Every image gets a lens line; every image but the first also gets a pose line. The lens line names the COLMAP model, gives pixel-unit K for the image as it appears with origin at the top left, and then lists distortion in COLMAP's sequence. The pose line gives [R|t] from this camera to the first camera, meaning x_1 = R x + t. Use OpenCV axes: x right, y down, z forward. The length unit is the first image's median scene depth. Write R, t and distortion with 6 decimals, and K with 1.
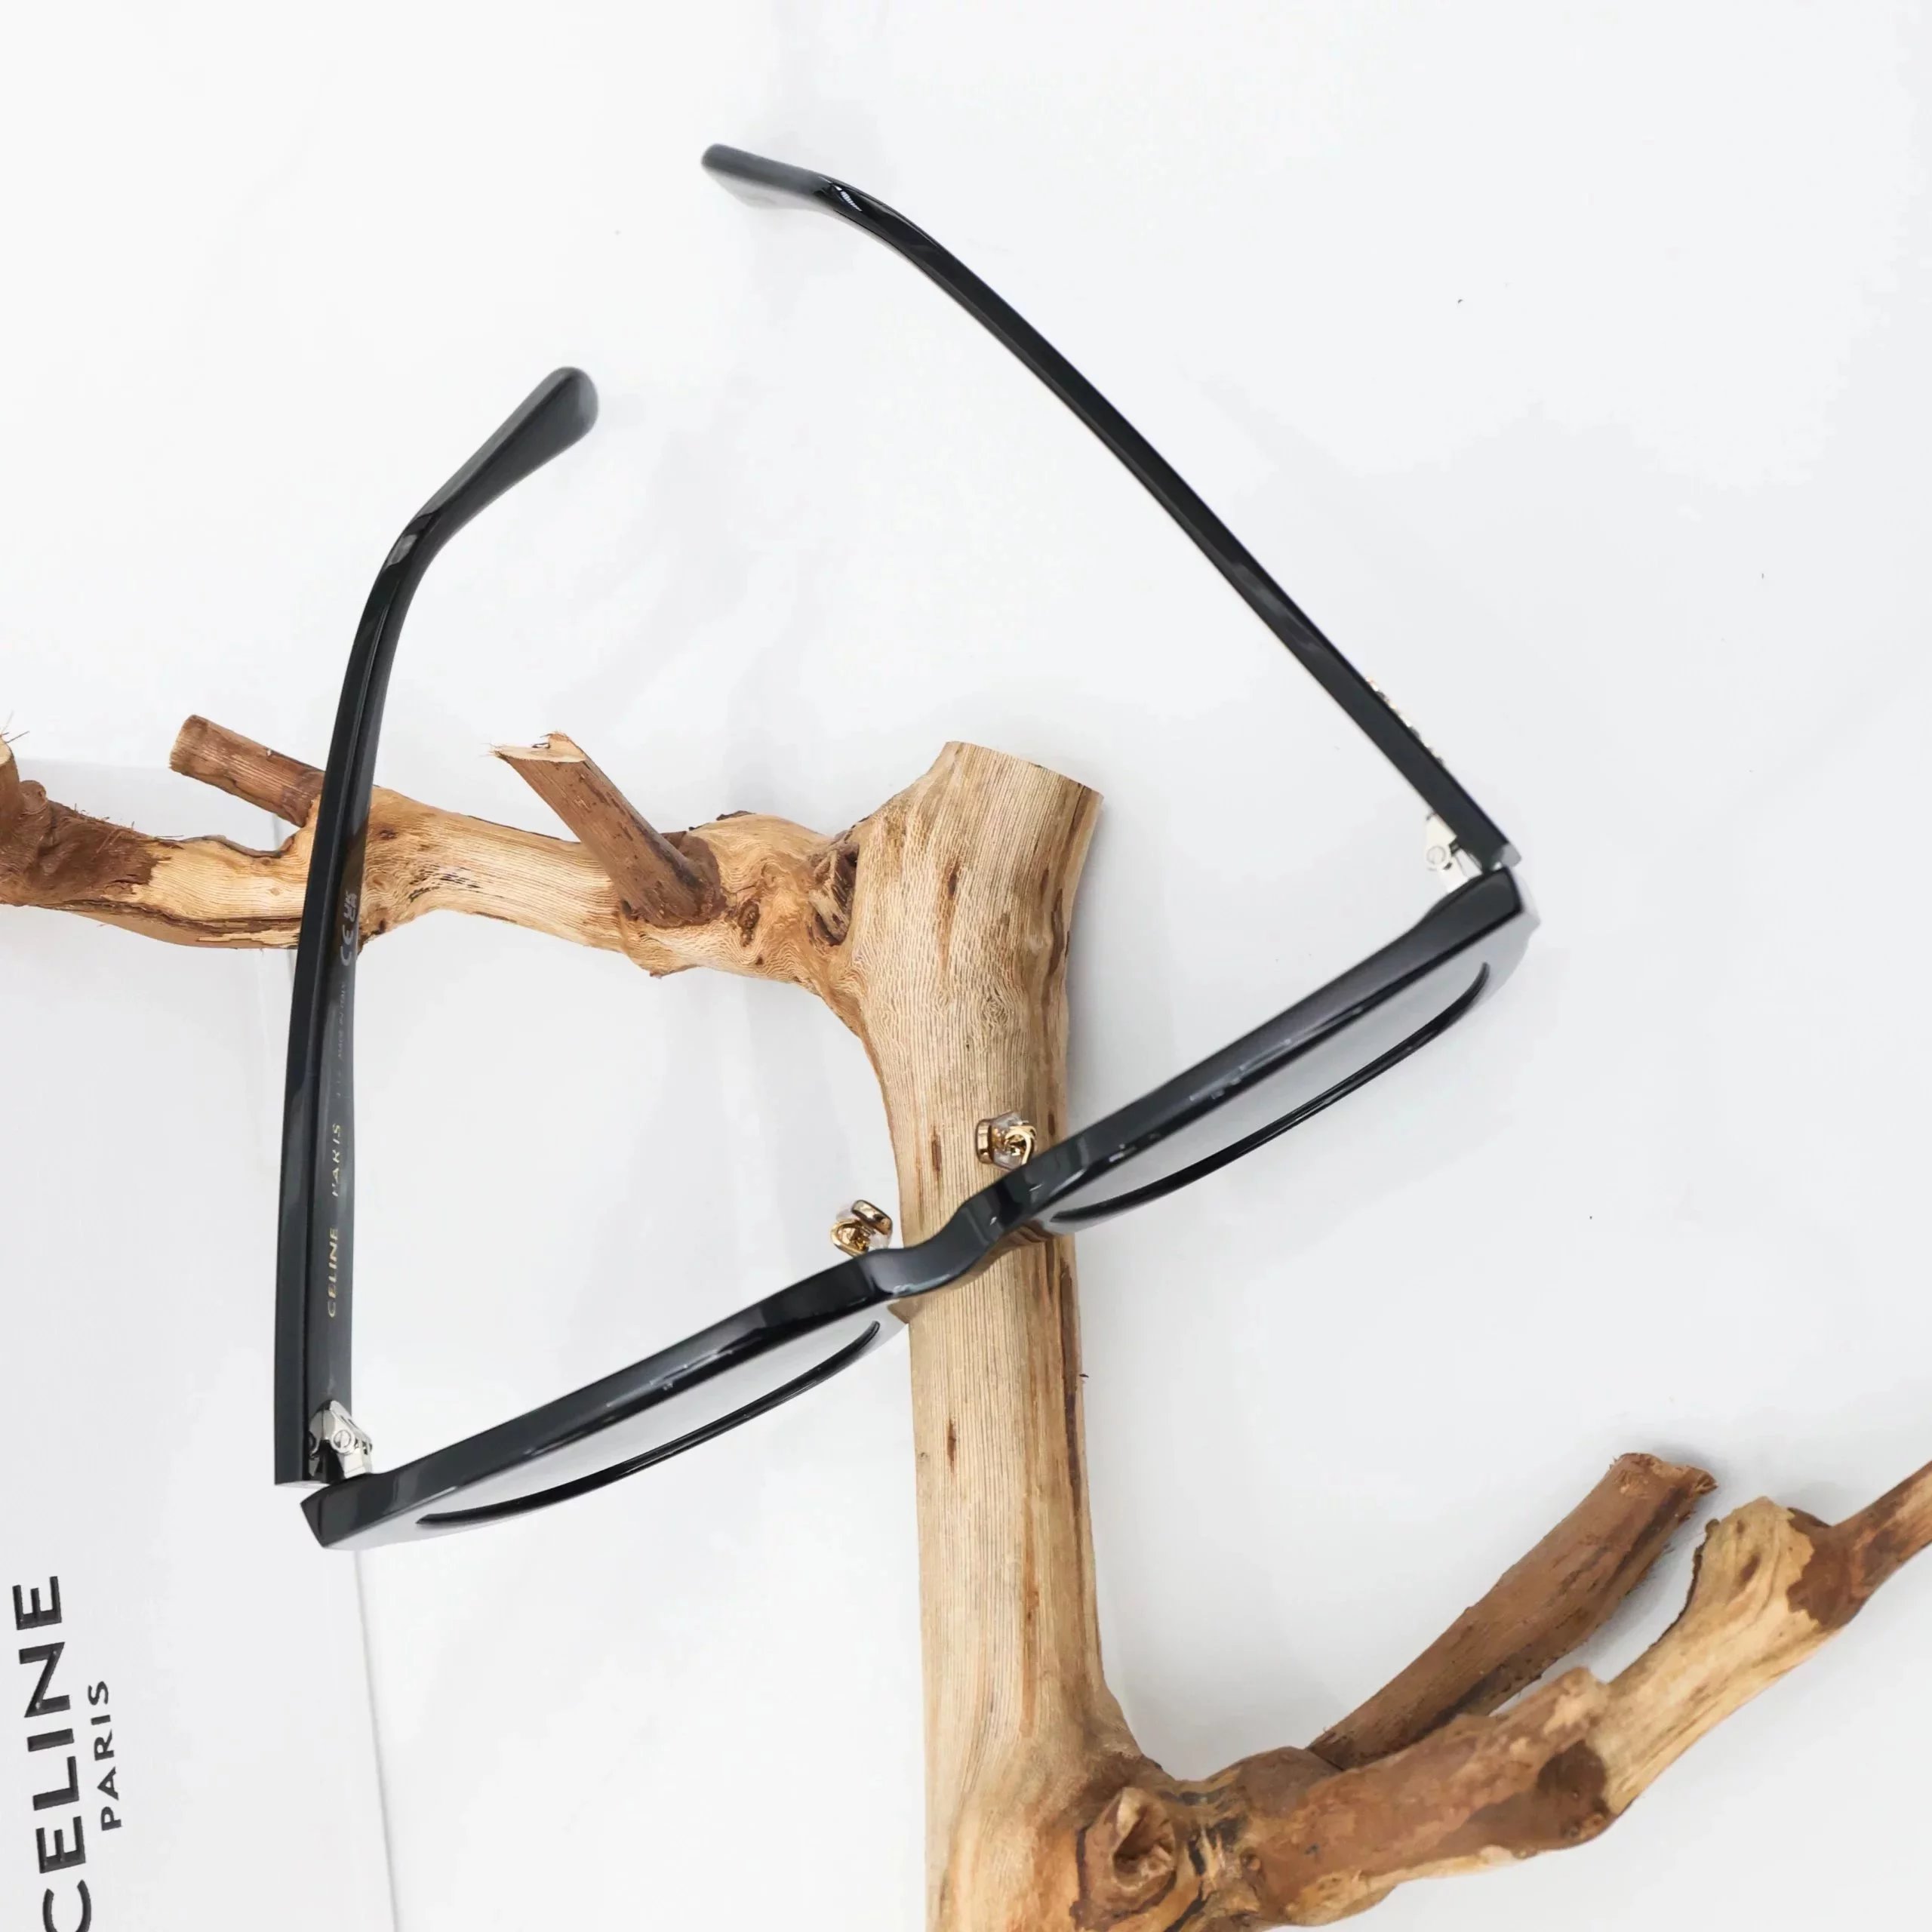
lens RADIAL K [[5221.0, 0, 972.9], [0, 5221.0, 923.3], [0, 0, 1]] dist [0.076051, -0.212939]
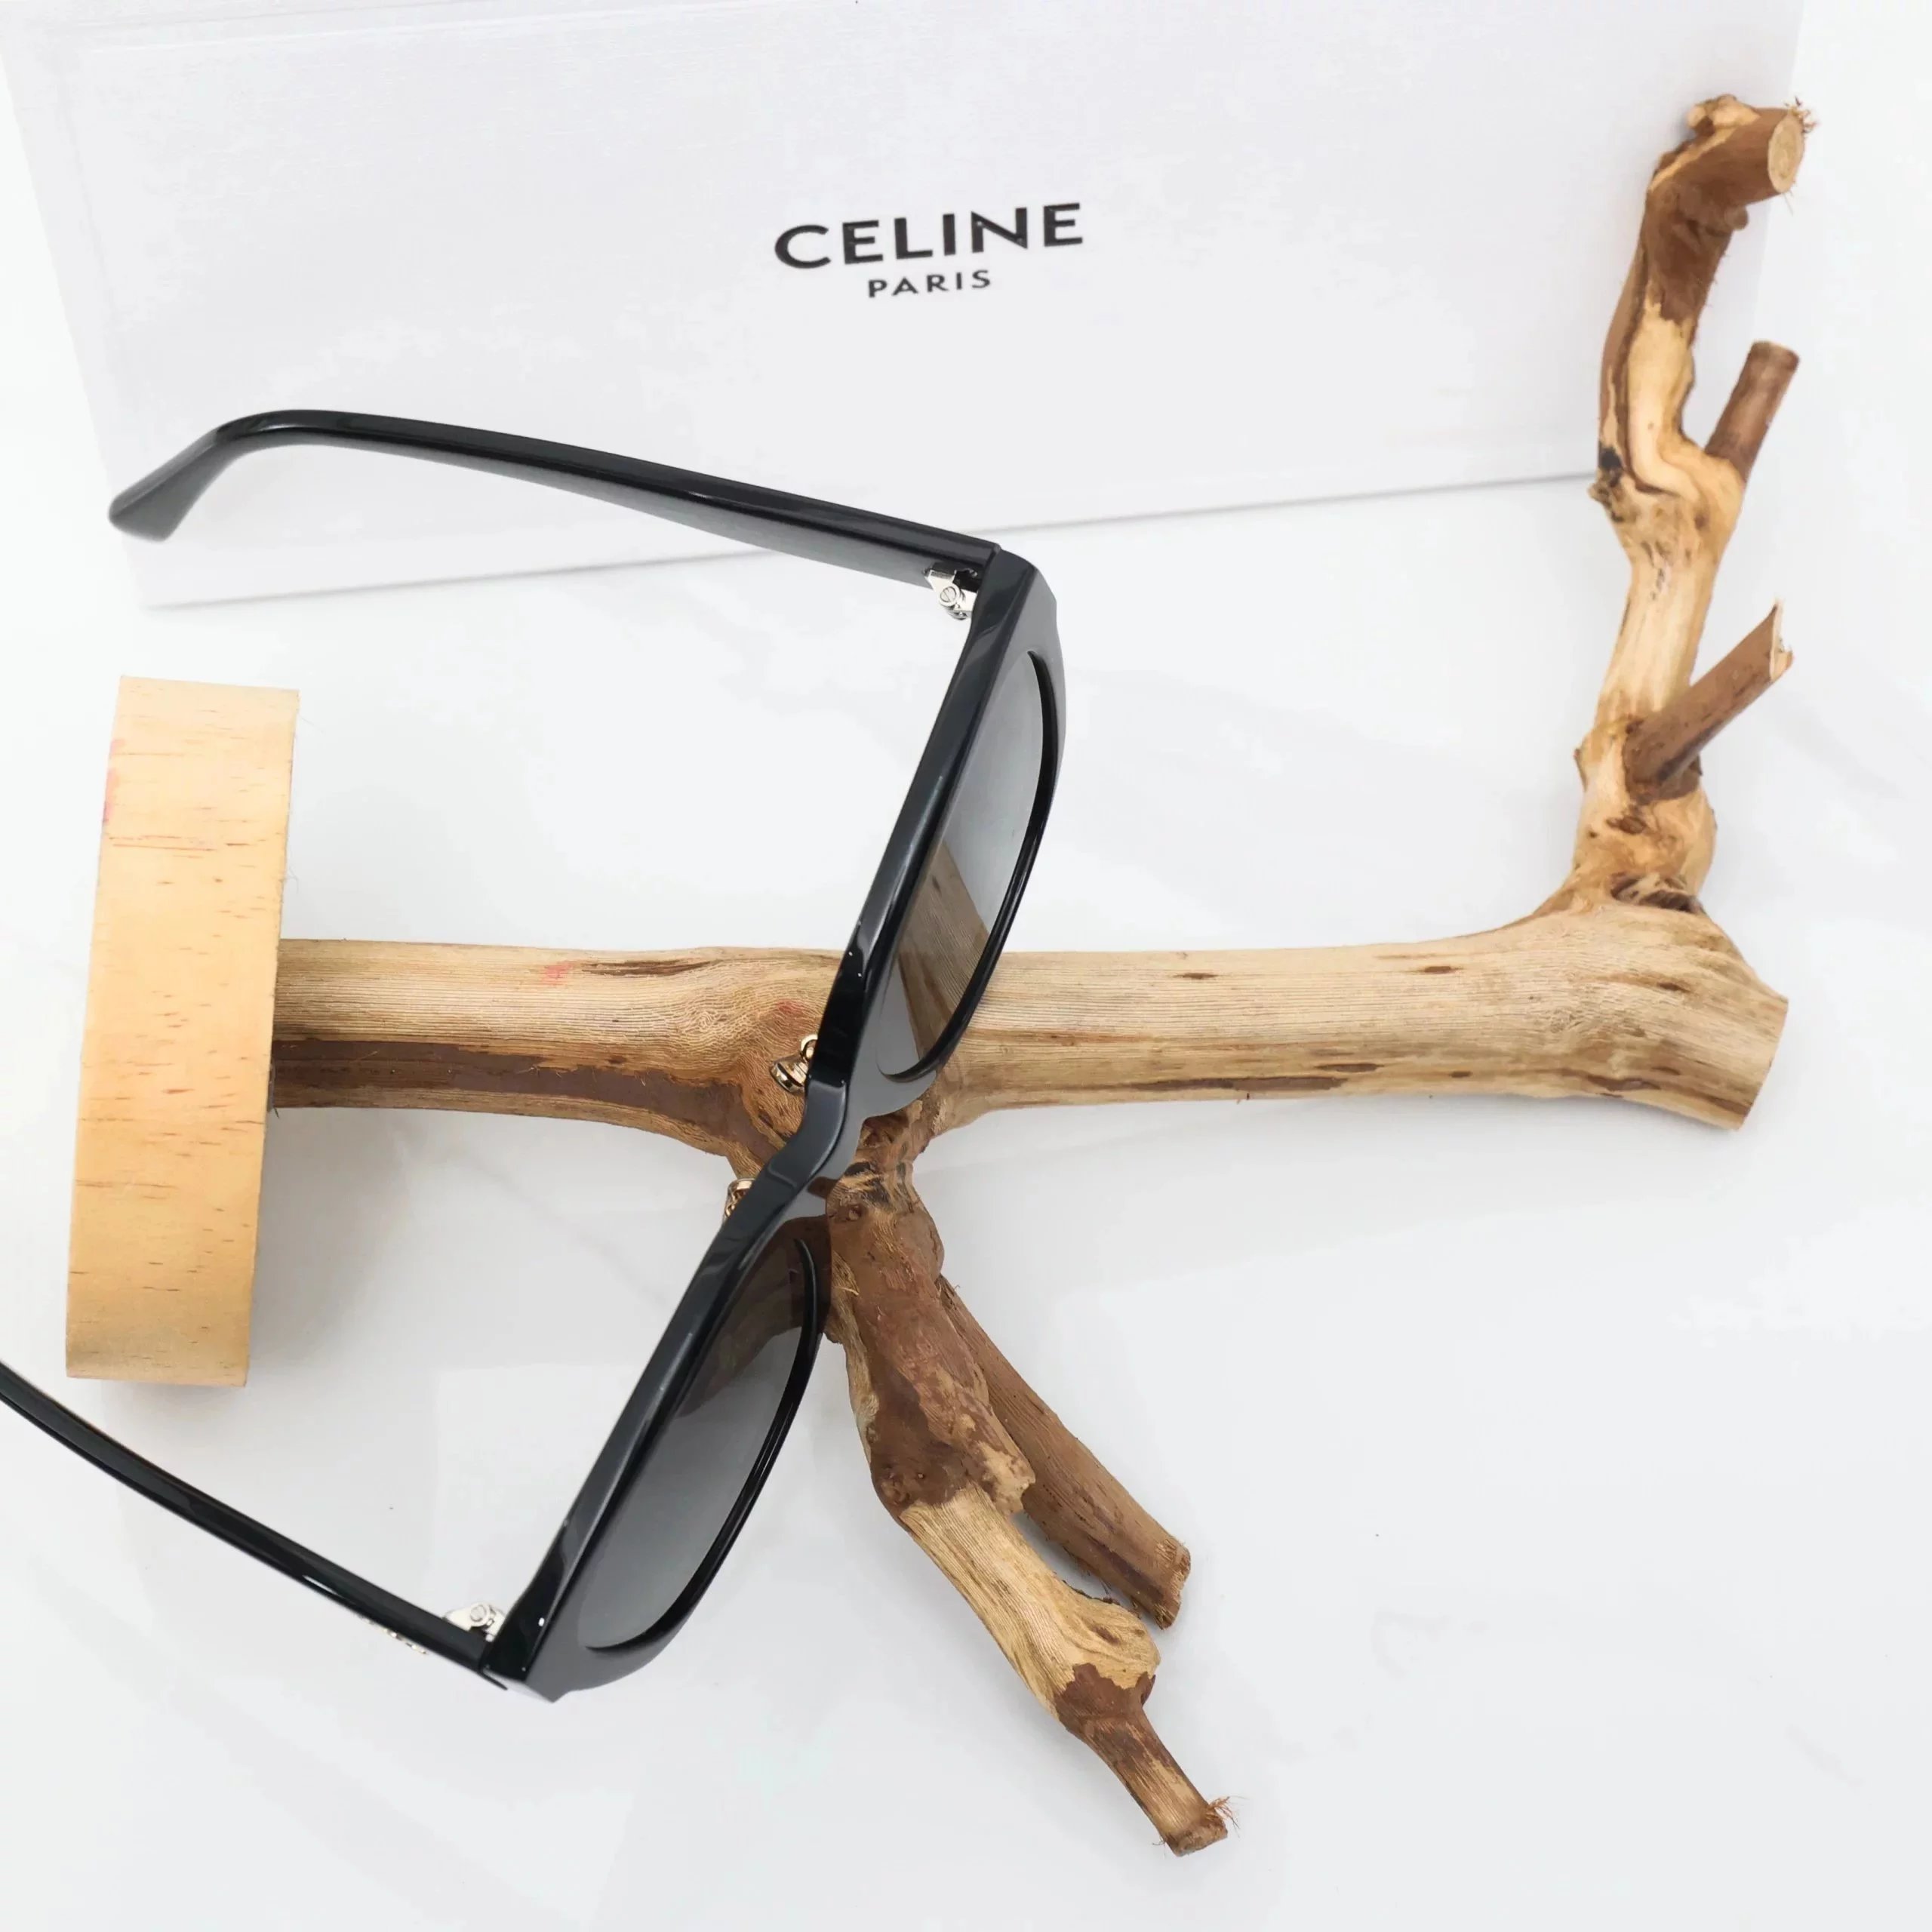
lens RADIAL K [[5221.0, 0, 972.9], [0, 5221.0, 923.3], [0, 0, 1]] dist [0.076051, -0.212939]
pose [[-0.007334, 0.991813, -0.127490, 0.131578], [-0.998928, -0.001439, 0.046270, 0.093786], [0.045707, 0.127692, 0.990760, -0.163996]]
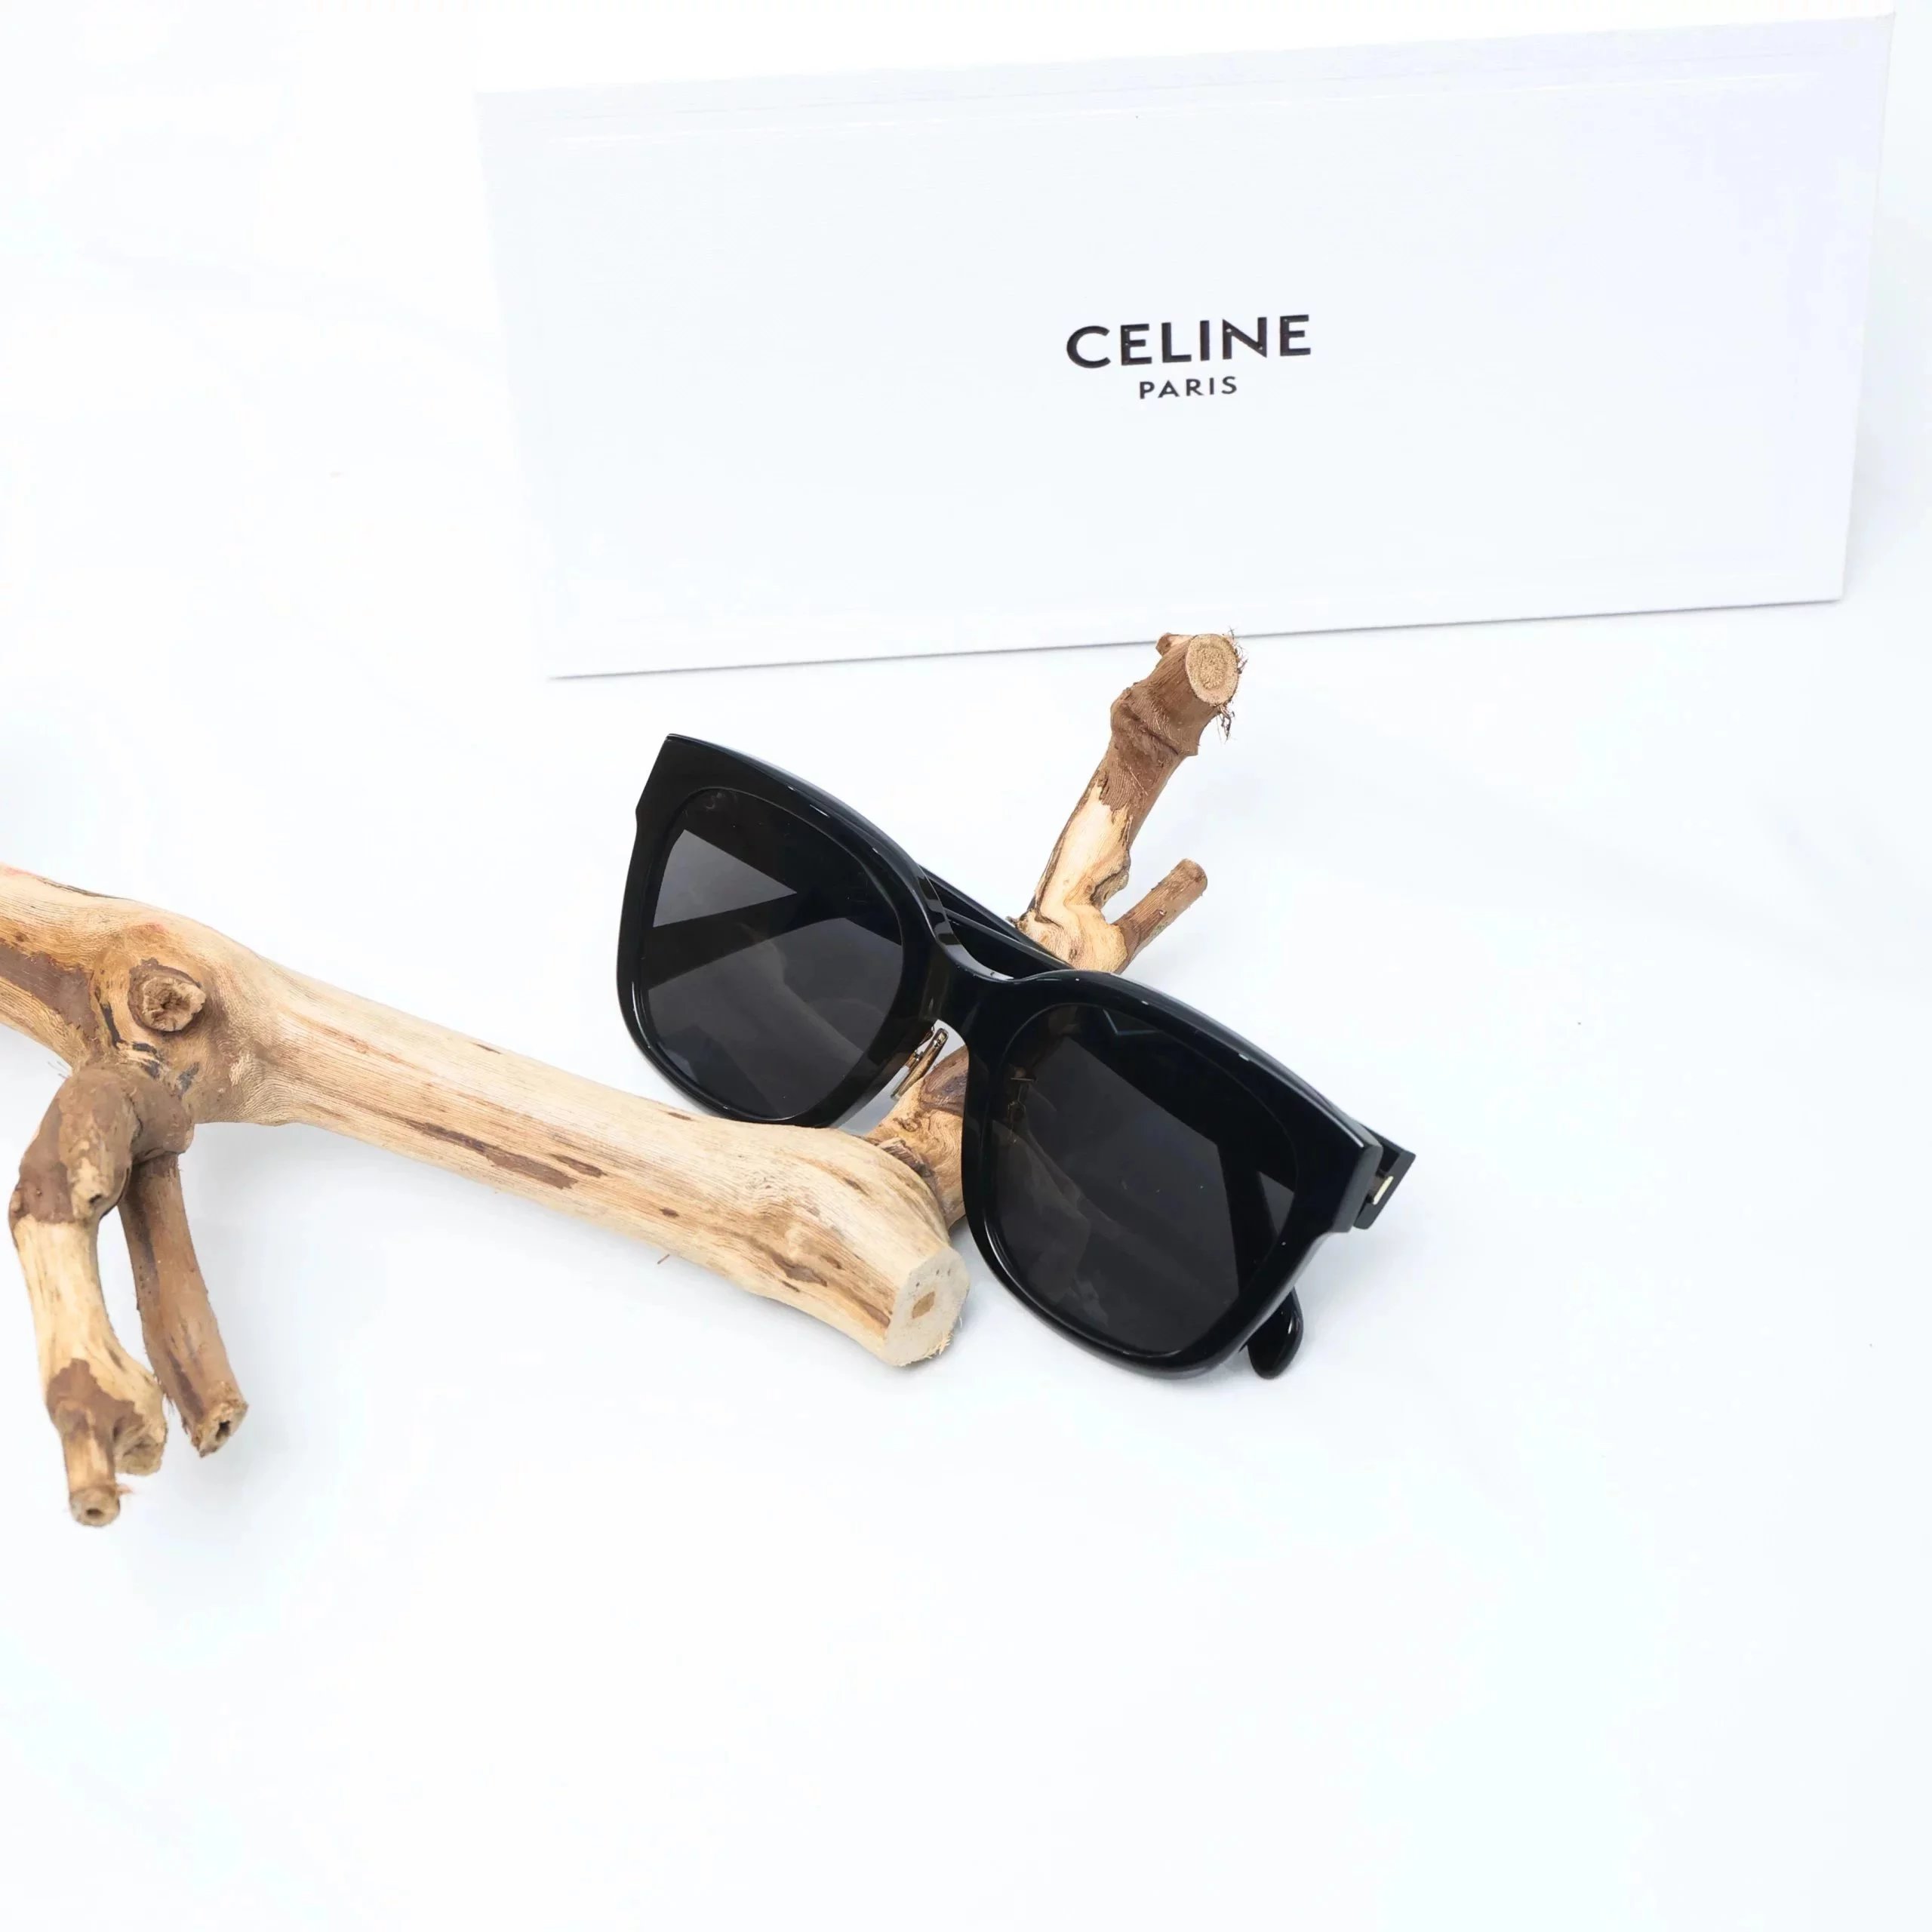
lens RADIAL K [[5221.0, 0, 972.9], [0, 5221.0, 923.3], [0, 0, 1]] dist [0.076051, -0.212939]
pose [[-0.406398, 0.718962, -0.563856, 0.698675], [-0.902231, -0.218317, 0.371910, -0.524471], [0.144290, 0.659872, 0.737394, -0.040830]]
